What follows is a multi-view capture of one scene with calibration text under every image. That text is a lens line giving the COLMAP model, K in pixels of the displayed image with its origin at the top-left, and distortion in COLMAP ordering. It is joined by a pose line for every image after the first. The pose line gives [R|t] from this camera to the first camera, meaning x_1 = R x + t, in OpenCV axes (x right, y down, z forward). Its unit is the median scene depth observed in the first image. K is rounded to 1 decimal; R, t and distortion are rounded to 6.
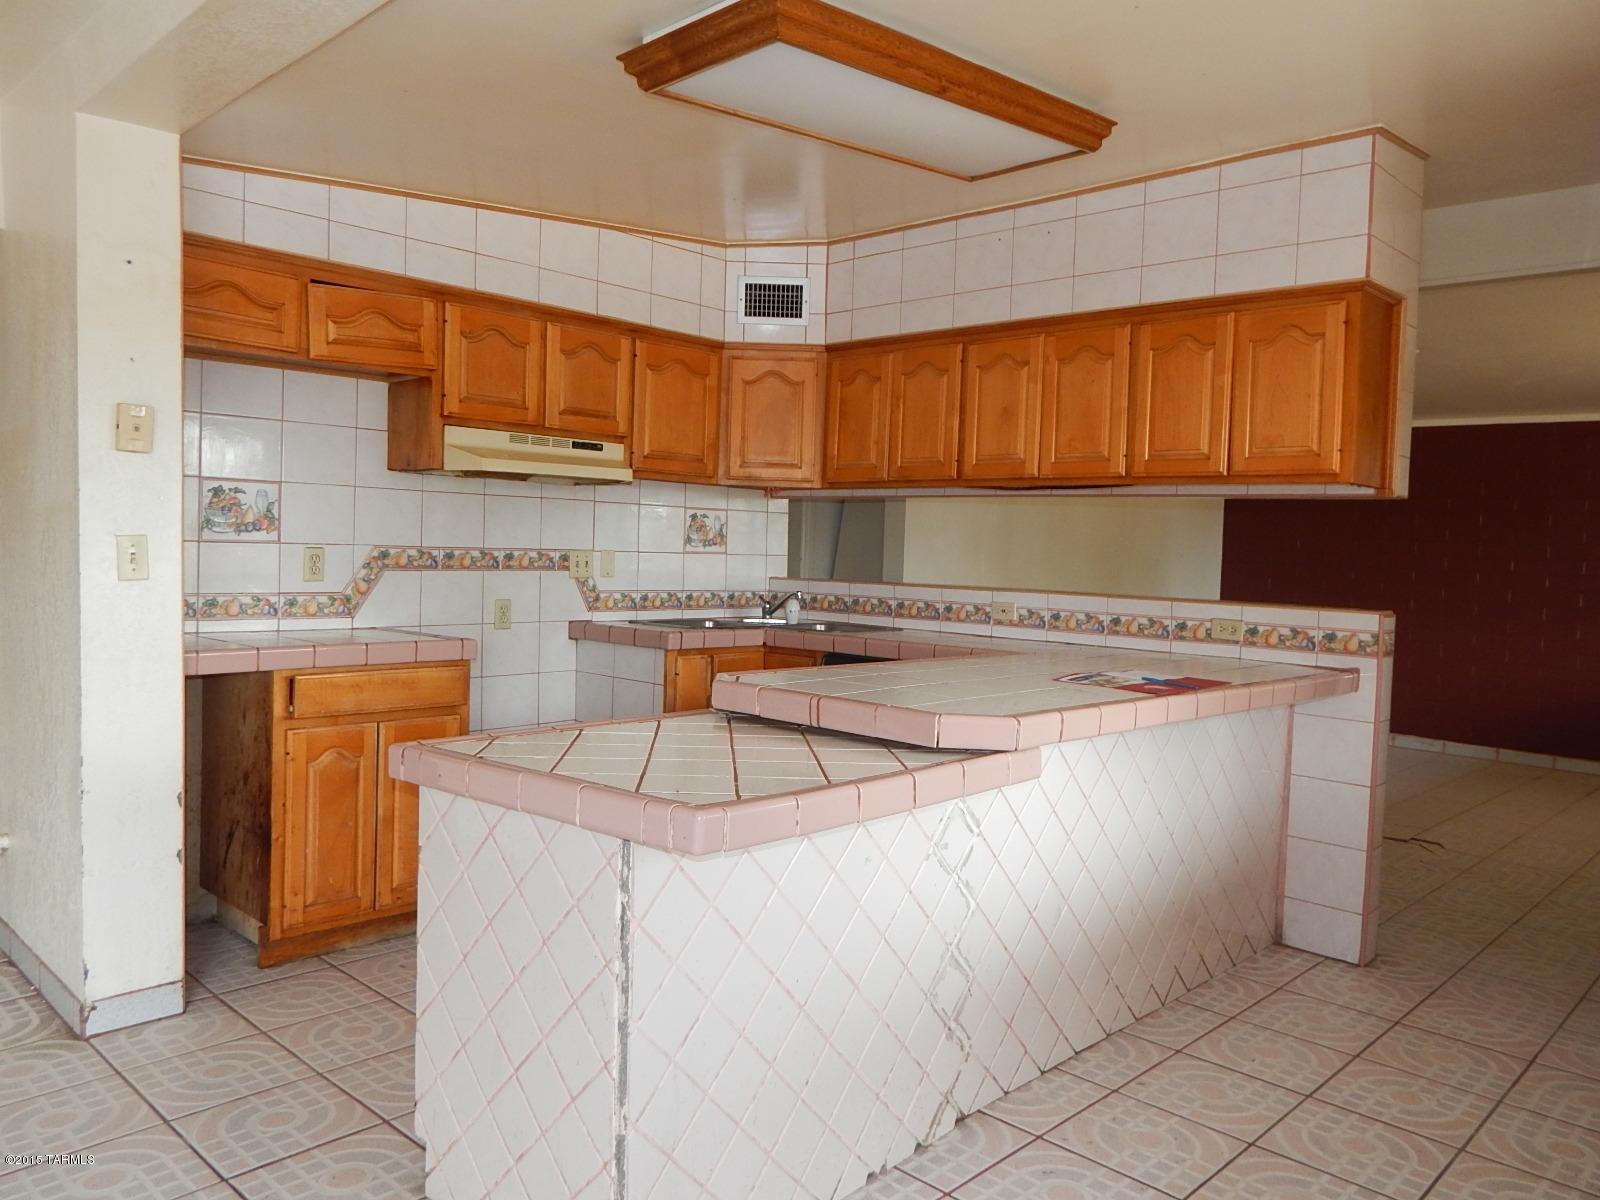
lens RADIAL K [[1161.5, 0, 800.0], [0, 1161.5, 600.0], [0, 0, 1]] dist [0.000350, -0.000858]
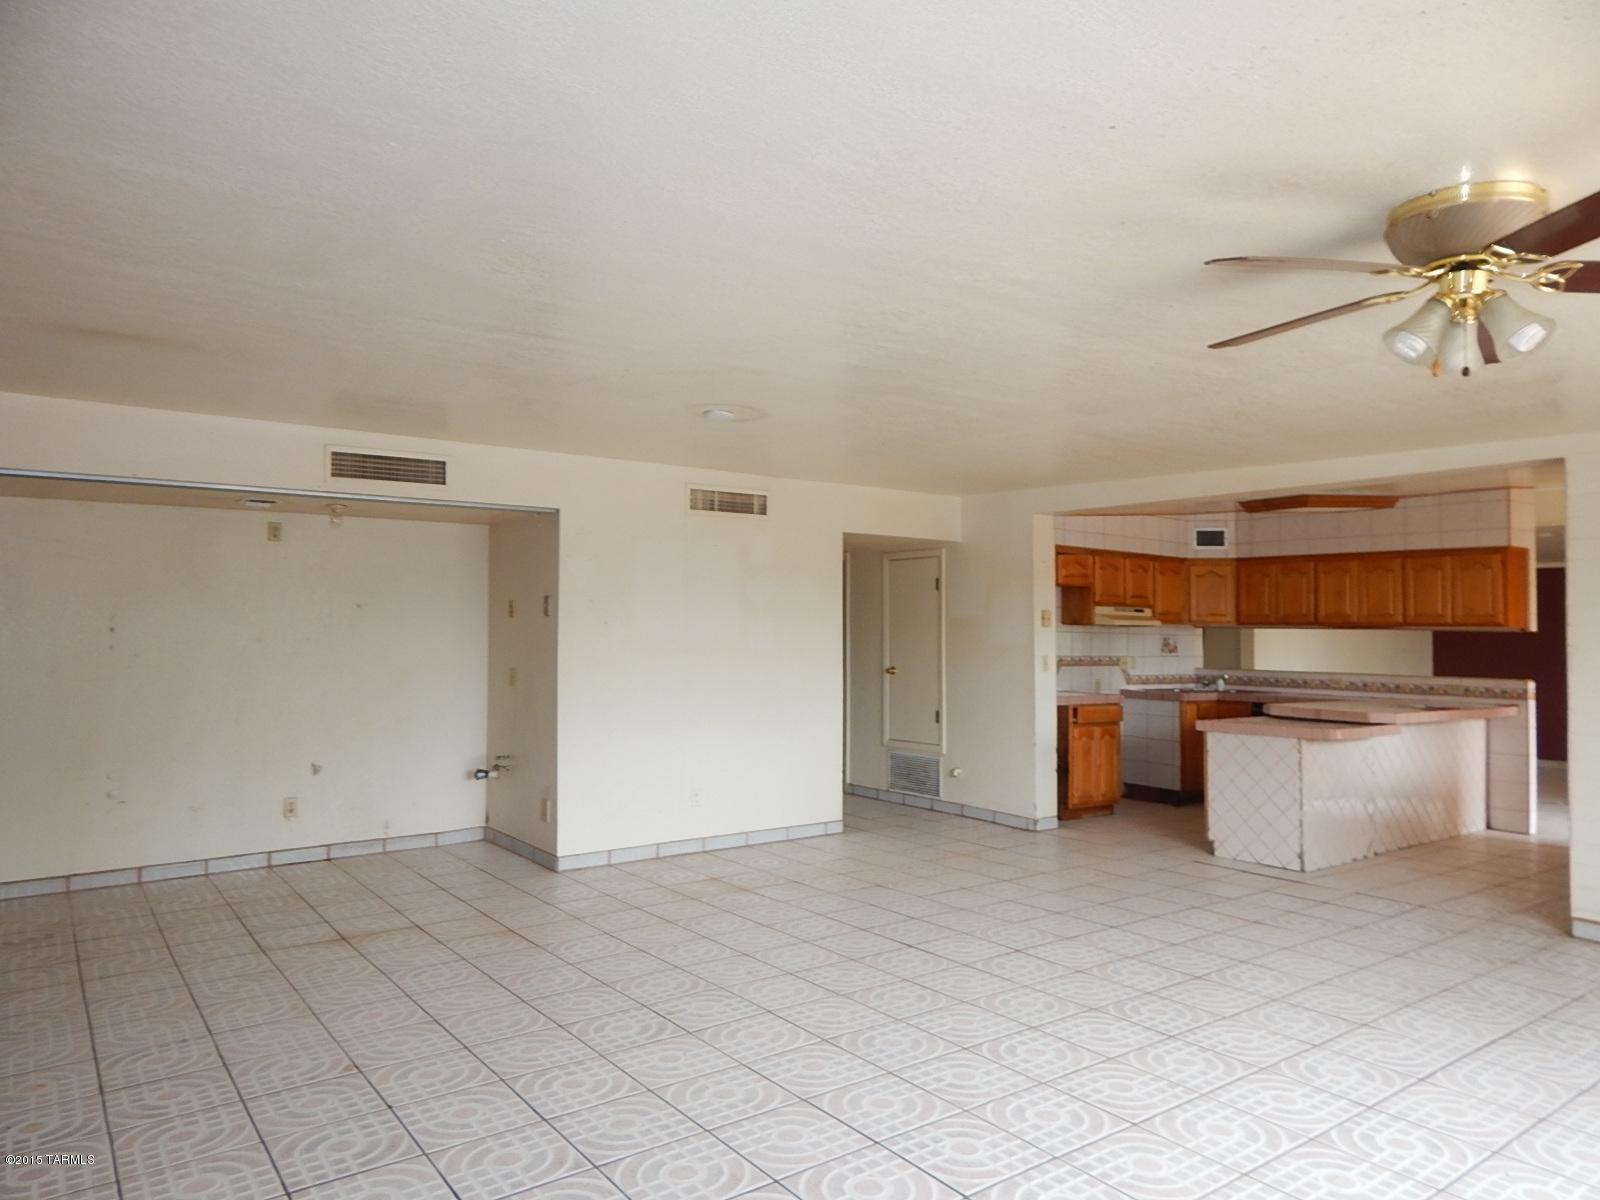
lens RADIAL K [[1064.3, 0, 794.4], [0, 1064.3, 587.1], [0, 0, 1]] dist [-0.003383, -0.002949]
pose [[0.986280, -0.022440, -0.163550, -0.491391], [0.006746, 0.995369, -0.095890, 0.015073], [0.164944, 0.093471, 0.981864, -1.113617]]
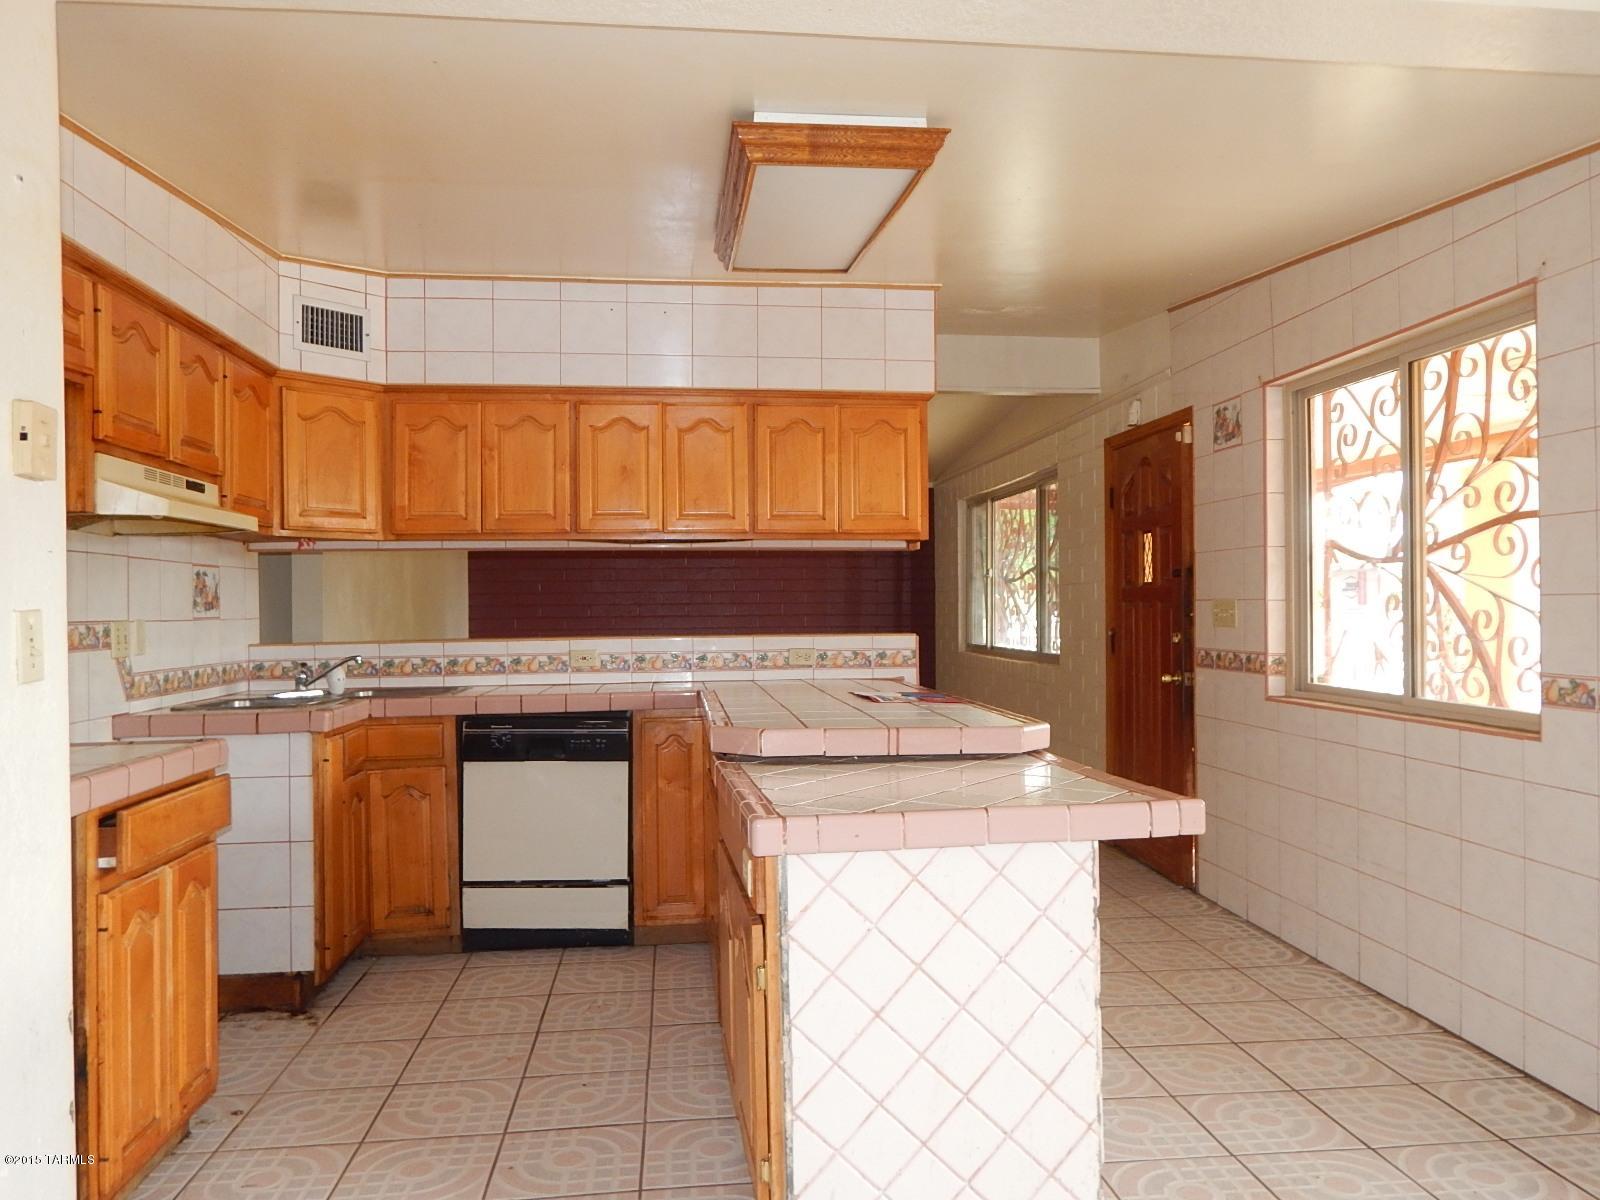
lens RADIAL K [[1161.5, 0, 800.0], [0, 1161.5, 600.0], [0, 0, 1]] dist [0.000350, -0.000858]
pose [[0.640738, -0.035672, 0.766930, -0.512065], [0.067902, 0.997639, -0.010326, -0.019526], [-0.764751, 0.058692, 0.641647, 0.183589]]
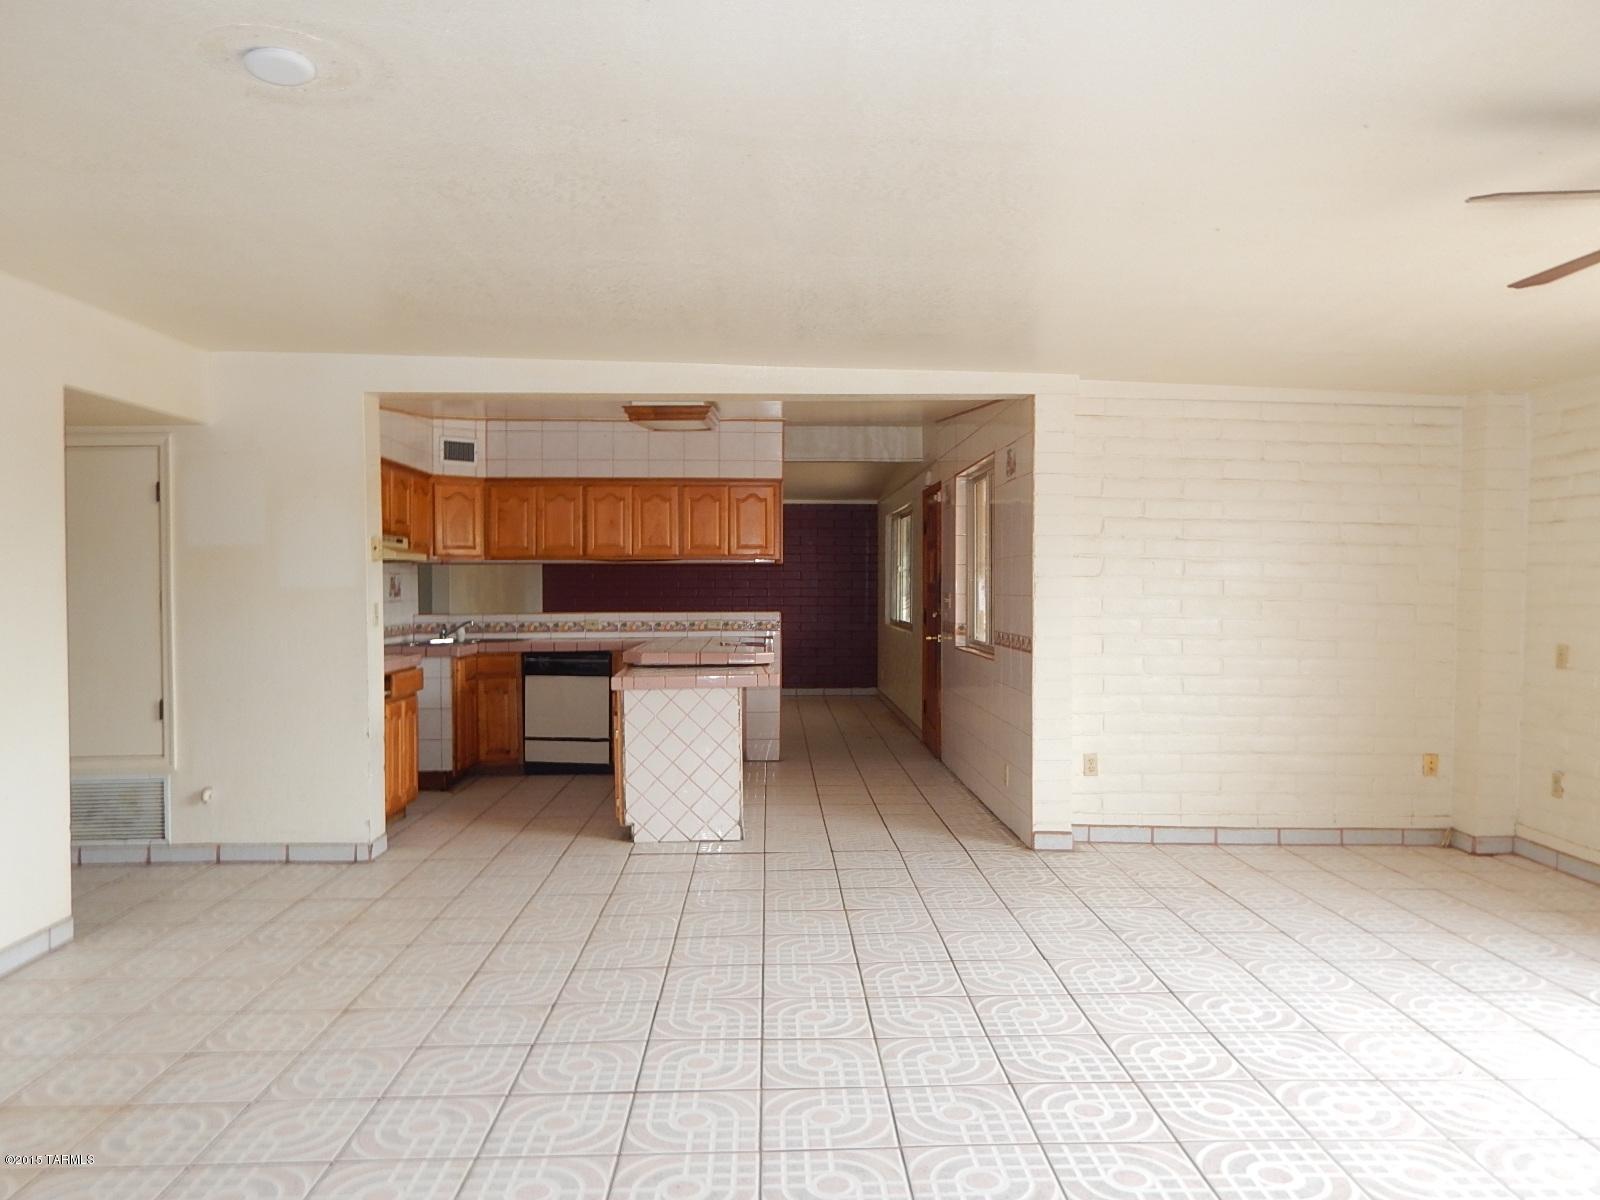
lens RADIAL K [[1176.0, 0, 800.0], [0, 1176.0, 600.0], [0, 0, 1]] dist [0.020168, -0.009023]
pose [[0.700638, -0.046857, 0.711977, -0.973687], [0.060401, 0.998155, 0.006252, -0.021627], [-0.710956, 0.038623, 0.702175, -0.598759]]
